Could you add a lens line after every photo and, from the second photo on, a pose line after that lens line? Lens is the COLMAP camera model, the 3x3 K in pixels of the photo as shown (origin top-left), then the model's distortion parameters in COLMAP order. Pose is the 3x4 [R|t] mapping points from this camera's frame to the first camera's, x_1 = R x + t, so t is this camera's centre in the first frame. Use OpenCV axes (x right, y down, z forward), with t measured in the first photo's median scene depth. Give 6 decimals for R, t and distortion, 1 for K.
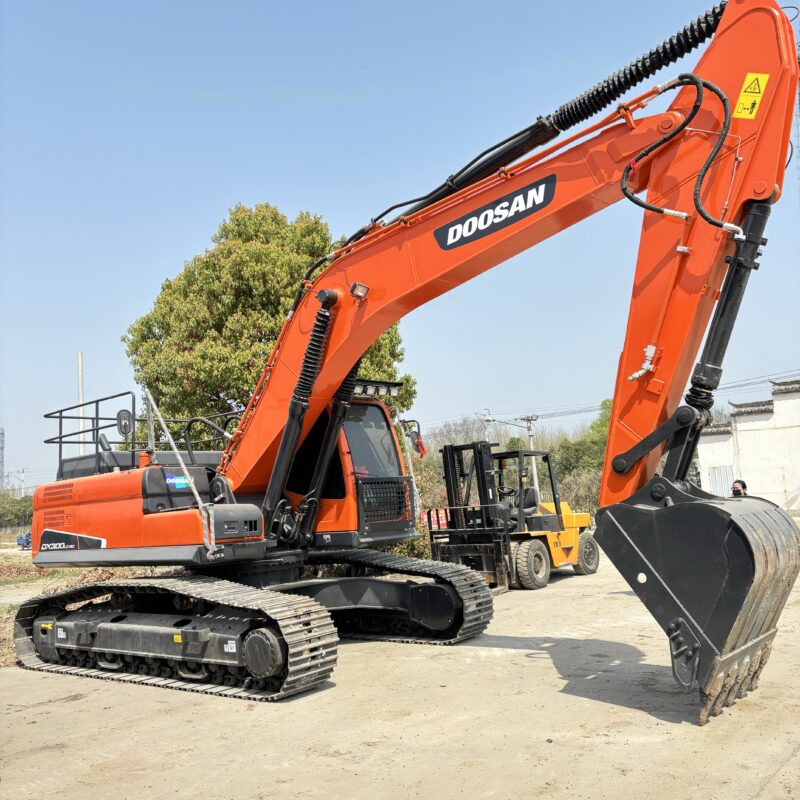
lens RADIAL K [[791.0, 0, 400.0], [0, 791.0, 400.0], [0, 0, 1]] dist [0.012925, 0.022139]
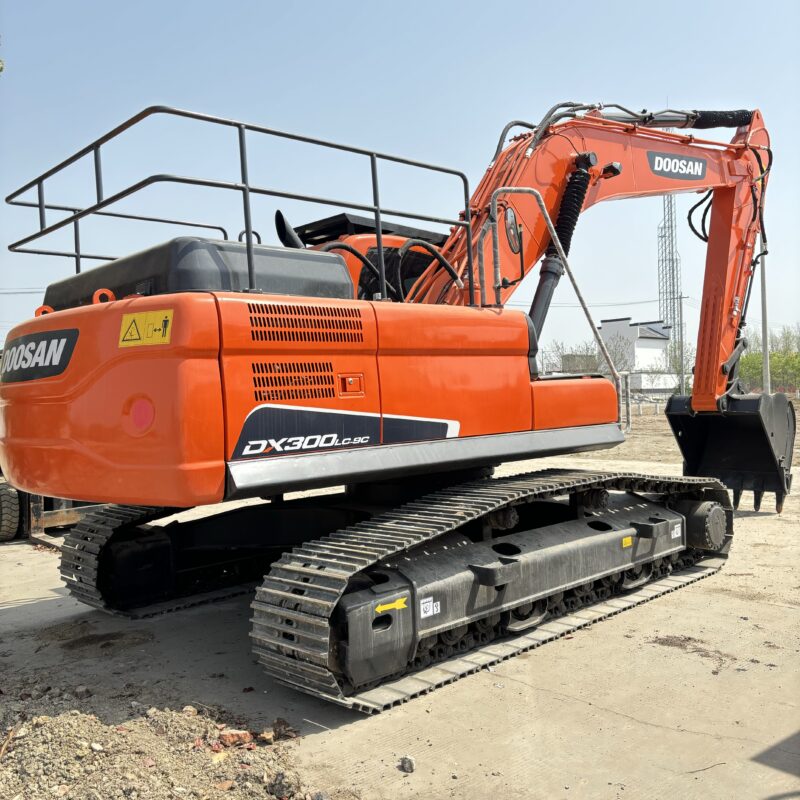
lens RADIAL K [[807.5, 0, 400.0], [0, 807.5, 400.0], [0, 0, 1]] dist [0.103140, -0.147187]
pose [[0.122195, 0.063115, 0.990497, -1.048965], [-0.094754, 0.994159, -0.051659, 0.215691], [-0.987973, -0.087541, 0.127462, 1.078457]]
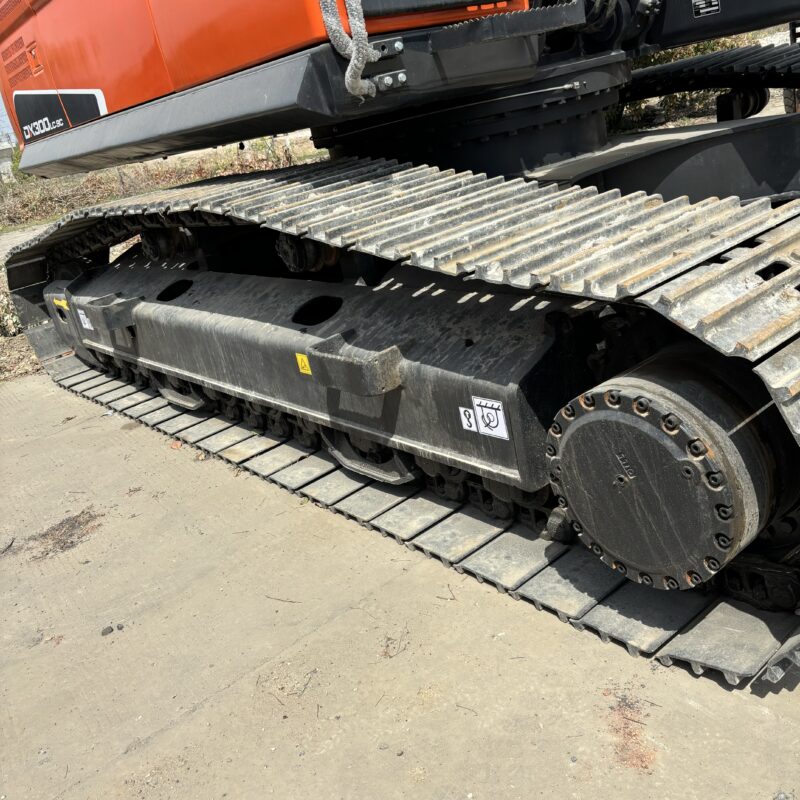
lens RADIAL K [[804.6, 0, 405.4], [0, 804.6, 395.1], [0, 0, 1]] dist [0.126434, -0.294965]
pose [[0.970526, -0.041685, -0.237364, -0.157491], [0.153158, 0.867131, 0.473947, 0.155521], [0.186069, -0.496333, 0.847958, 0.693021]]
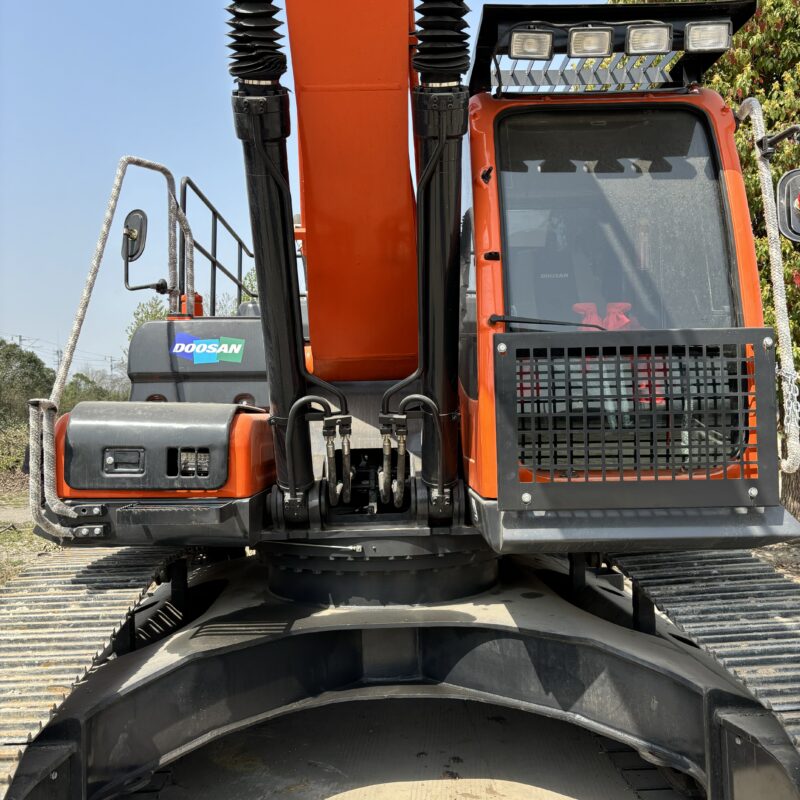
lens RADIAL K [[804.6, 0, 405.4], [0, 804.6, 395.1], [0, 0, 1]] dist [0.126434, -0.294965]
pose [[0.671255, 0.029907, -0.740623, 0.173225], [0.070363, 0.992103, 0.103834, 0.097053], [0.737879, -0.121811, 0.663850, 0.843220]]
